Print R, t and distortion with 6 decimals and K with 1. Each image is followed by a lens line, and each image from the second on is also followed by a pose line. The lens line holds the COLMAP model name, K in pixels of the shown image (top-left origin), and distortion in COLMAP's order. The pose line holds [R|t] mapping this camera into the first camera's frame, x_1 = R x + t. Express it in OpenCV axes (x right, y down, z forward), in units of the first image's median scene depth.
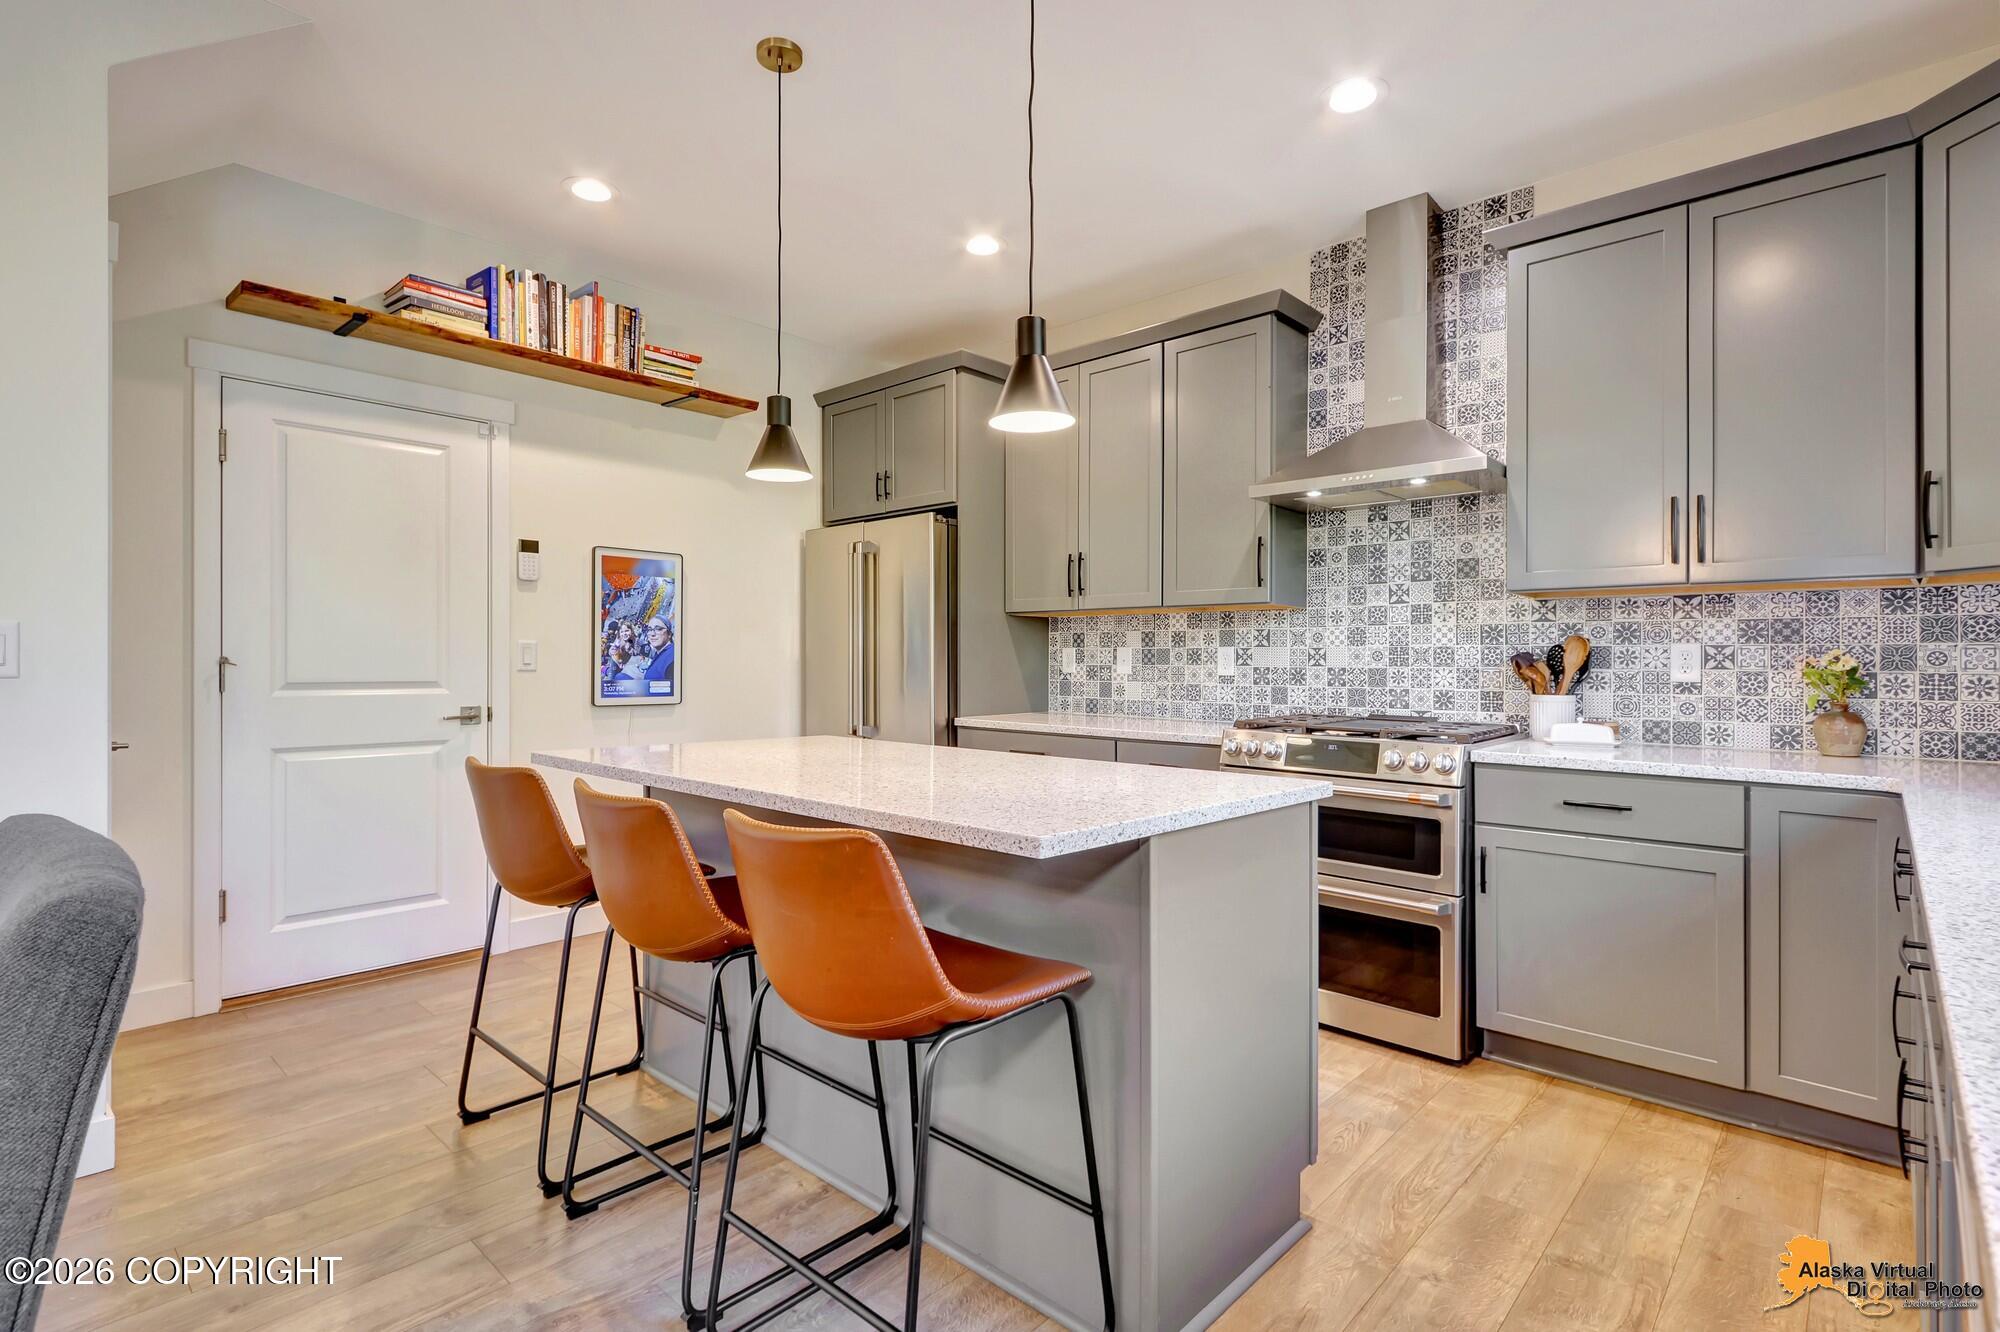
lens RADIAL K [[954.1, 0, 1000.0], [0, 954.1, 666.0], [0, 0, 1]] dist [-0.003587, -0.000438]
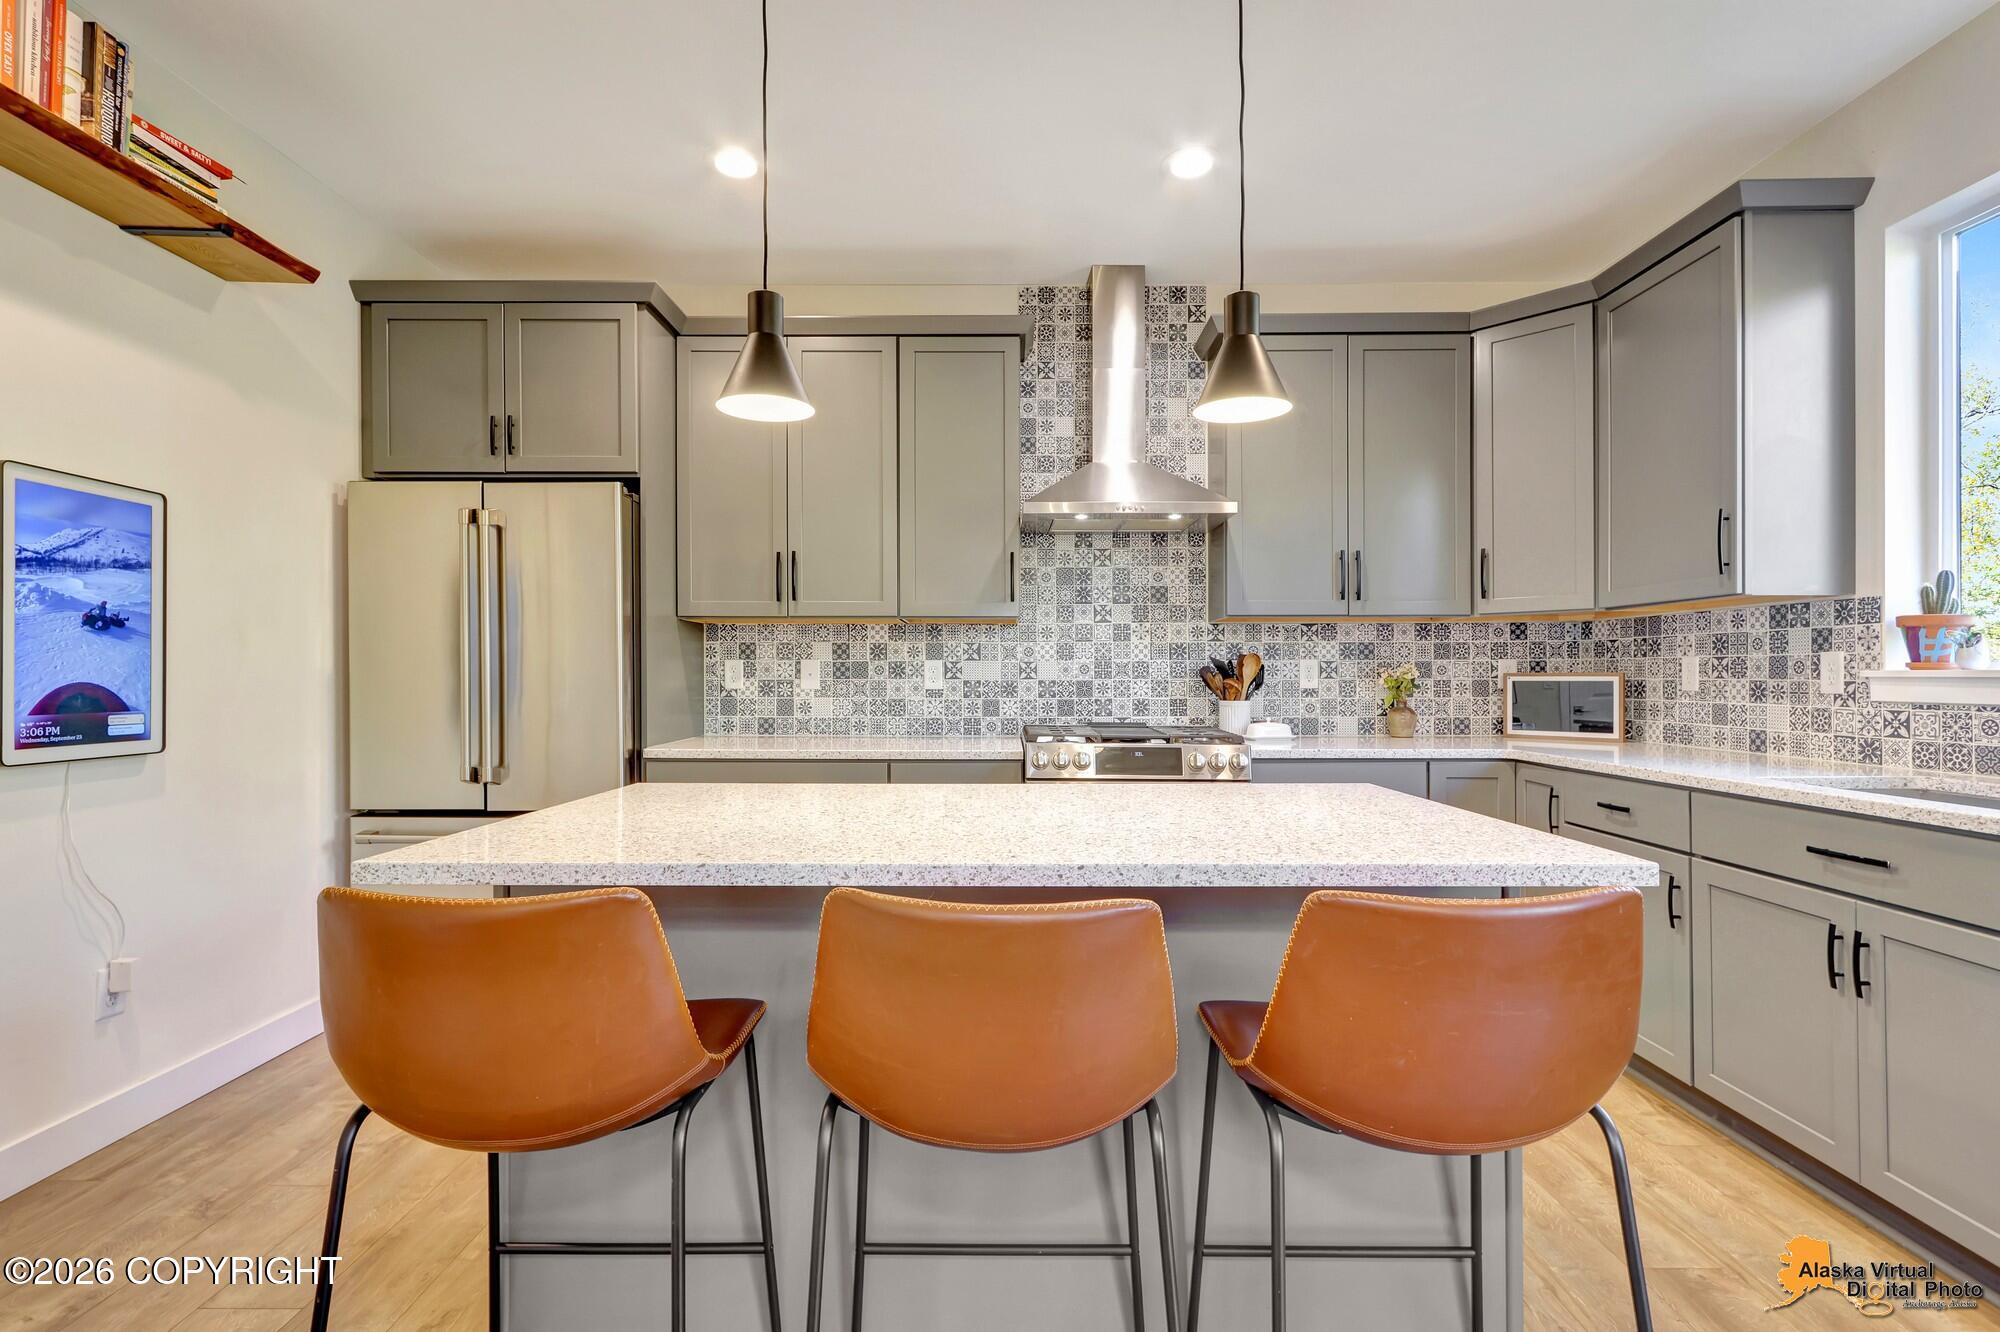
lens RADIAL K [[920.6, 0, 1000.0], [0, 920.6, 666.0], [0, 0, 1]] dist [0.000240, -0.000480]
pose [[0.732841, 0.001655, 0.680398, -0.391940], [0.007832, 0.999910, -0.010868, -0.003324], [-0.680355, 0.013293, 0.732762, 0.280624]]
